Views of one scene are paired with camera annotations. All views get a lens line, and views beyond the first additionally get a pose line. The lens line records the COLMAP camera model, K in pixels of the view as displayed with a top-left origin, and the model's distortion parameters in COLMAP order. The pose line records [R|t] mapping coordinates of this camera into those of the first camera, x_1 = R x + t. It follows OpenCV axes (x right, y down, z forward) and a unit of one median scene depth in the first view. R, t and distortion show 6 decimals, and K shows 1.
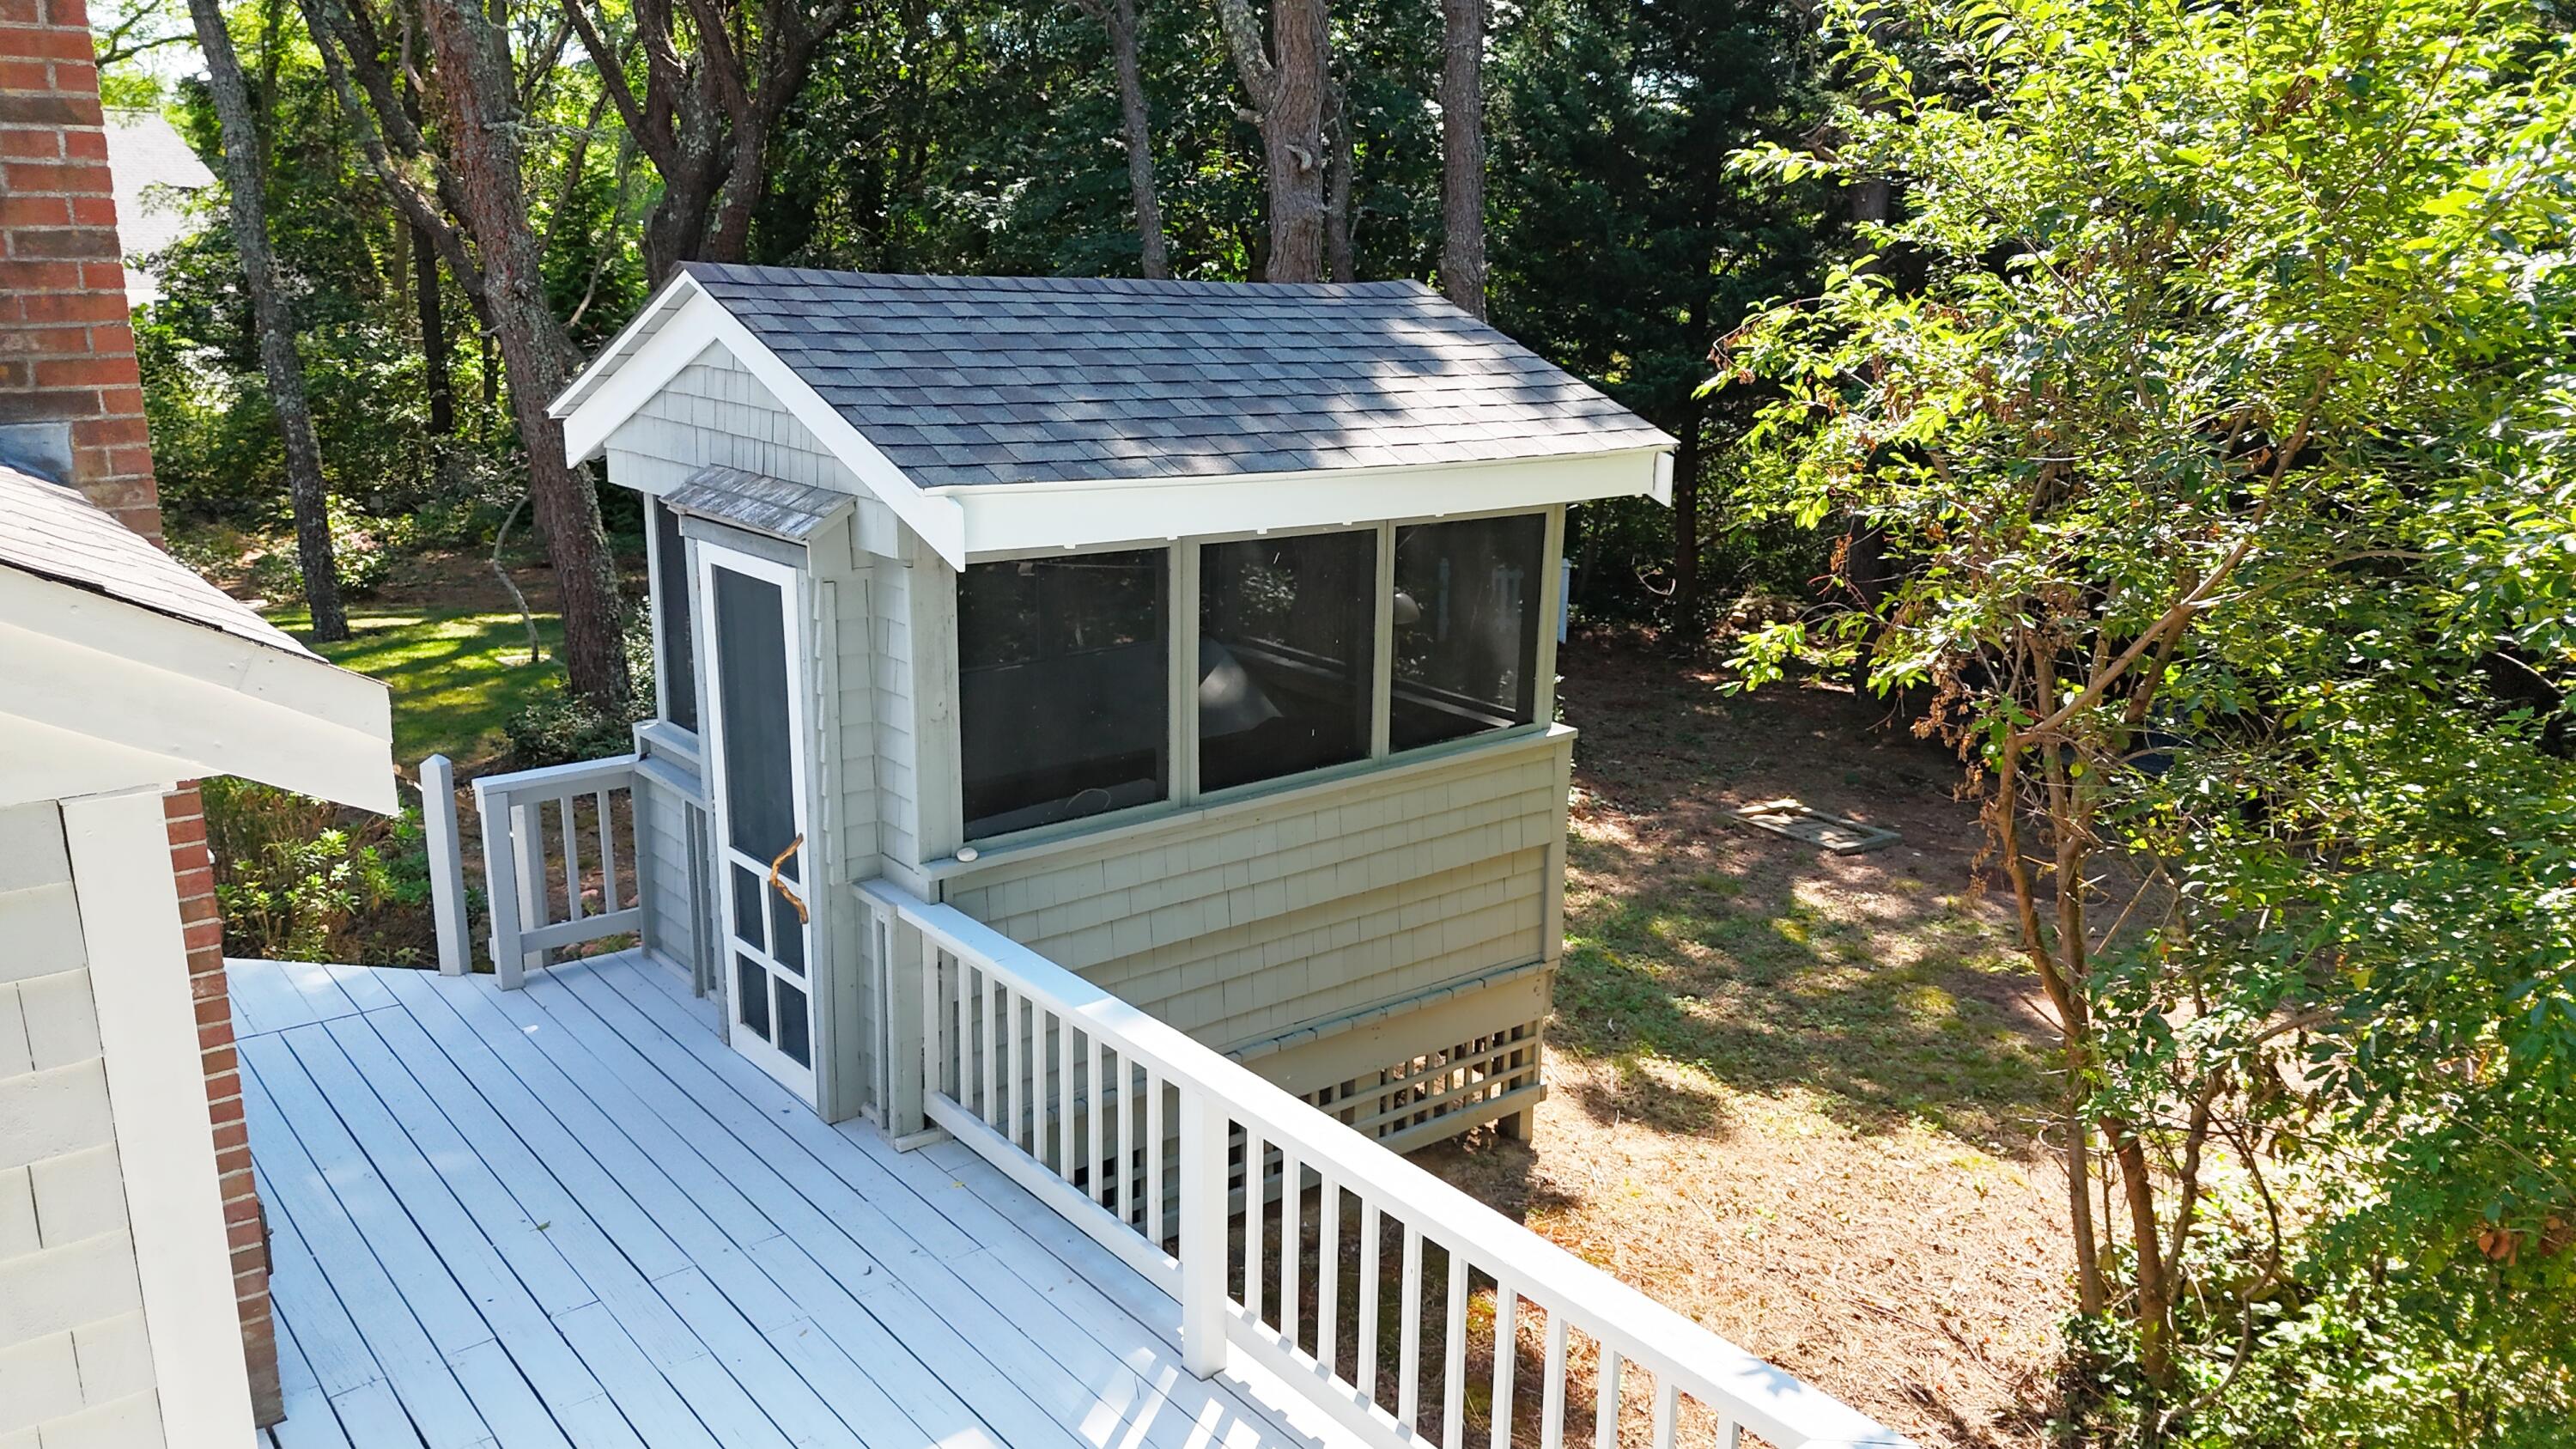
lens RADIAL K [[1905.2, 0, 1292.9], [0, 1905.2, 719.2], [0, 0, 1]] dist [0.094948, -0.099775]
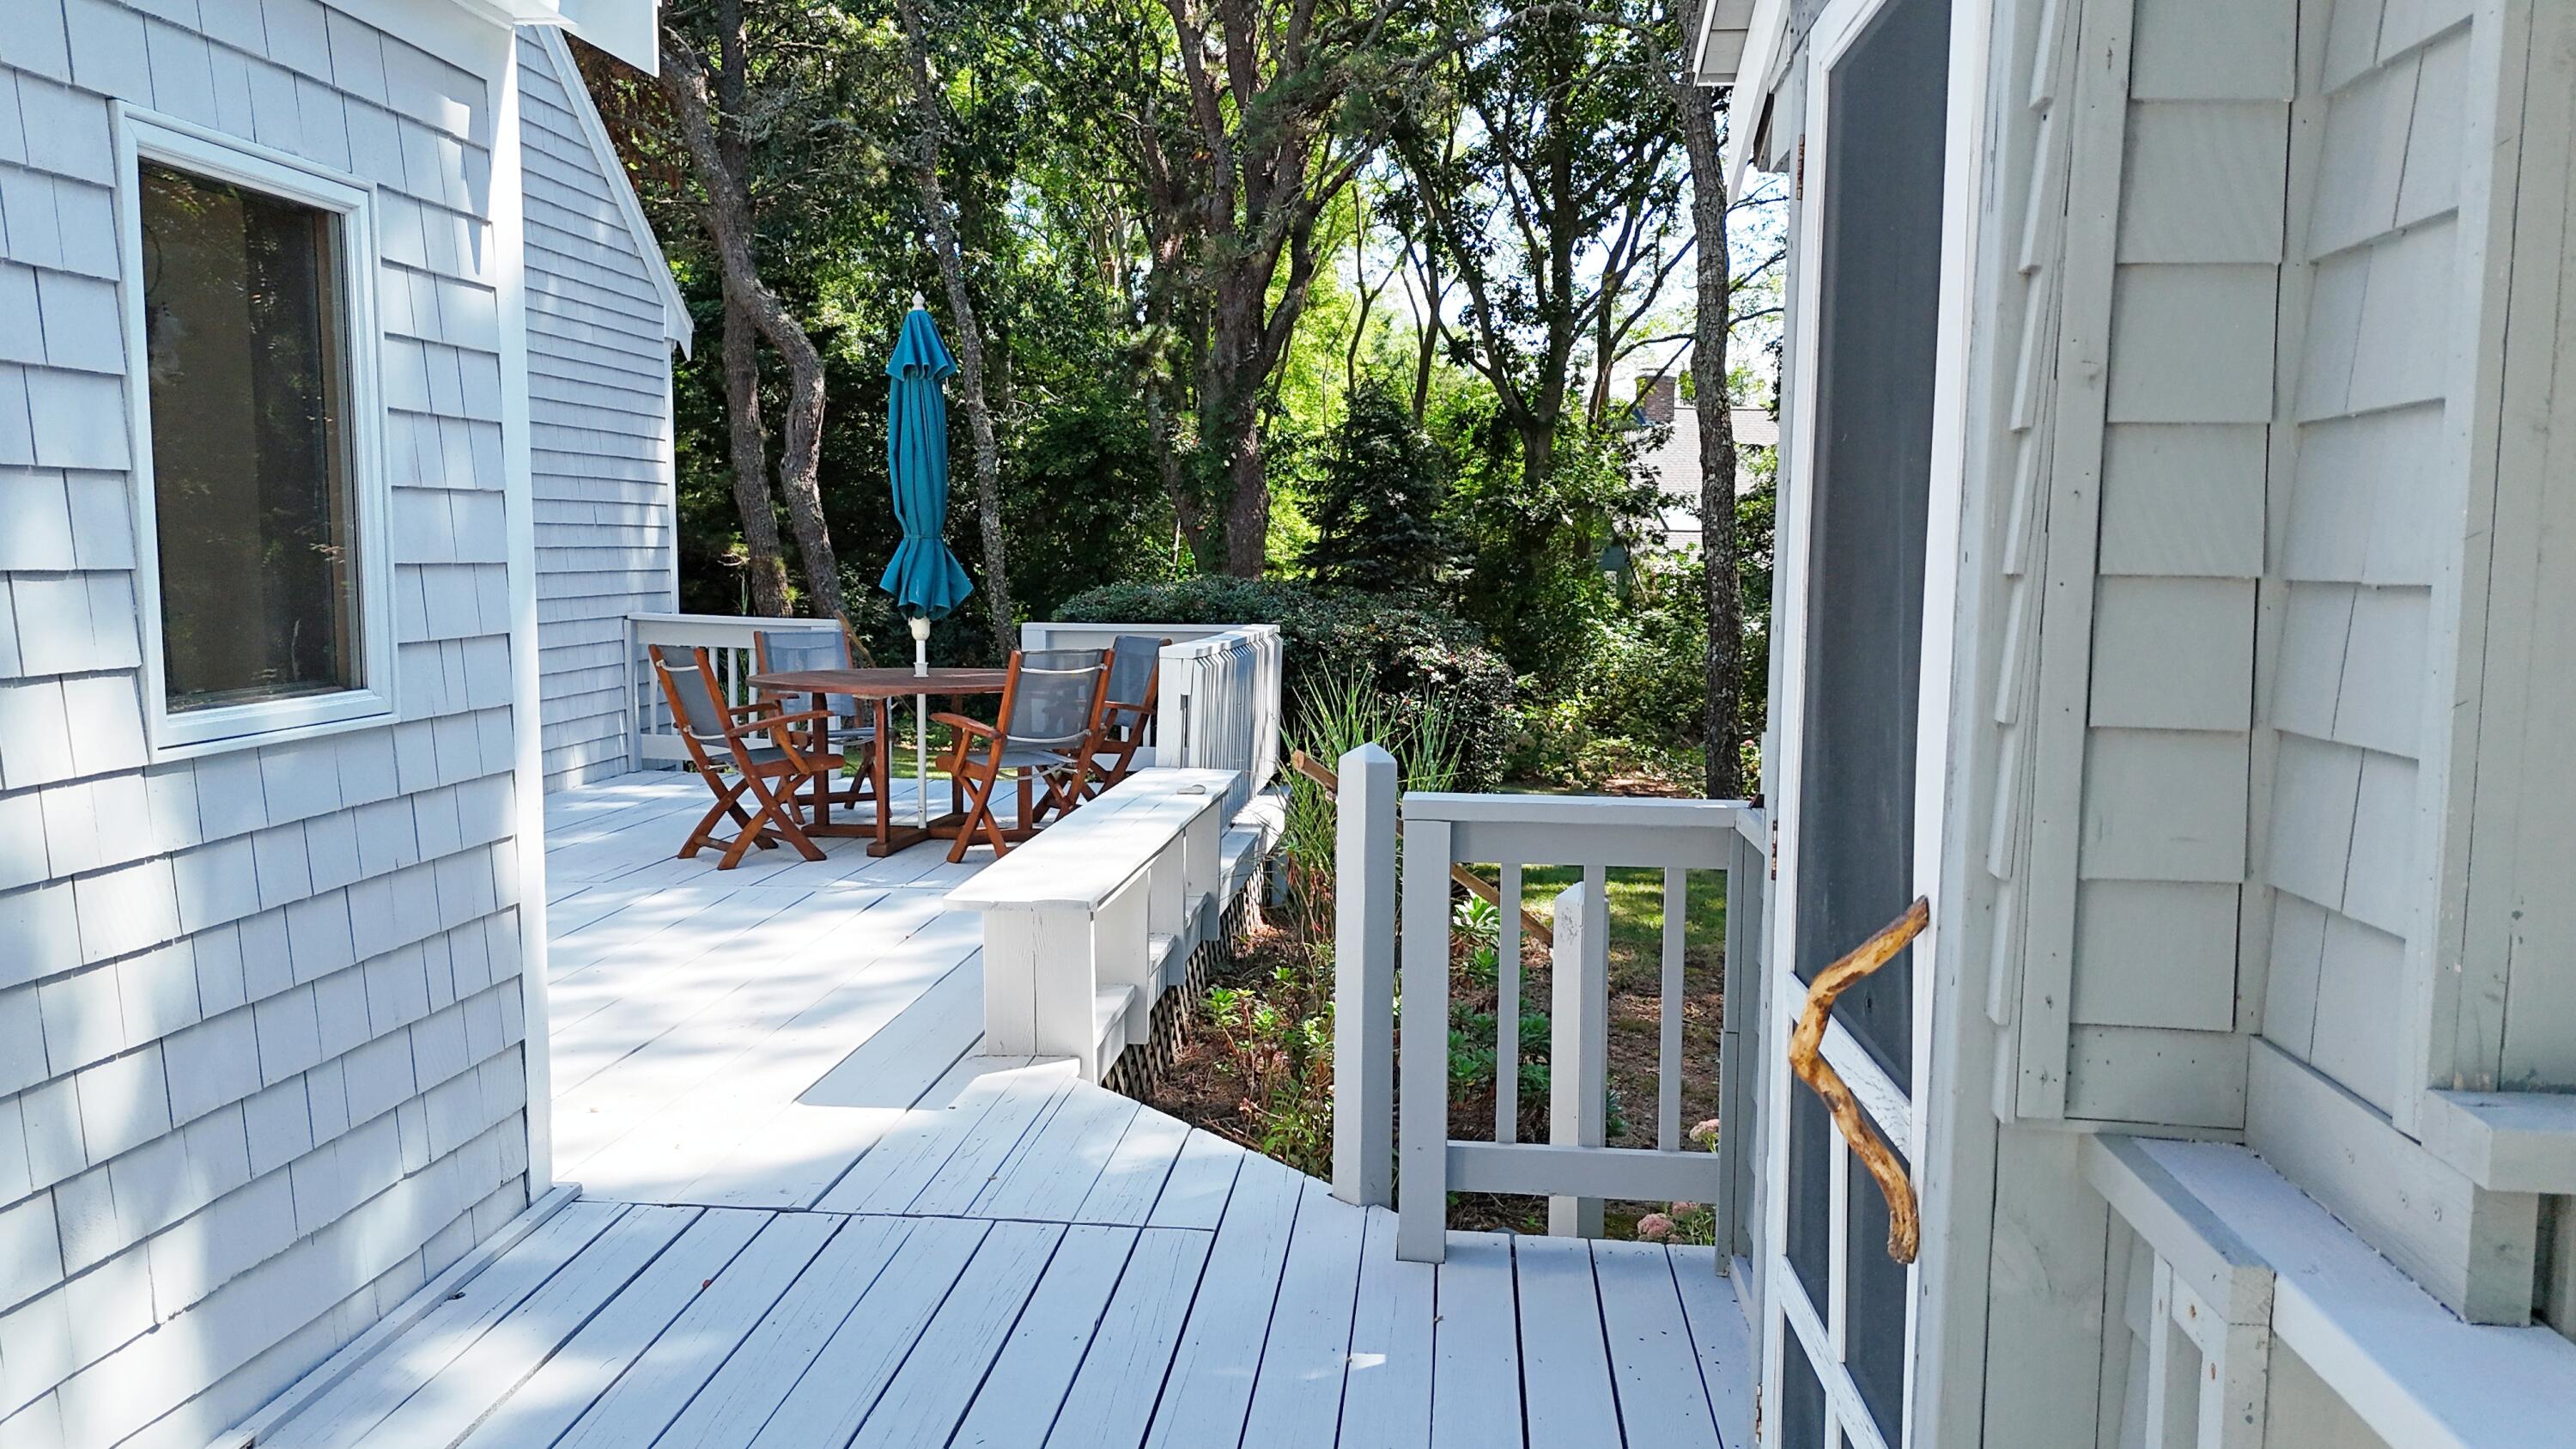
lens RADIAL K [[1905.2, 0, 1292.9], [0, 1905.2, 719.2], [0, 0, 1]] dist [0.094948, -0.099775]
pose [[0.713638, 0.054536, -0.698389, -0.139629], [-0.169551, 0.980769, -0.096666, 0.075530], [0.679686, 0.187397, 0.709161, 0.761082]]
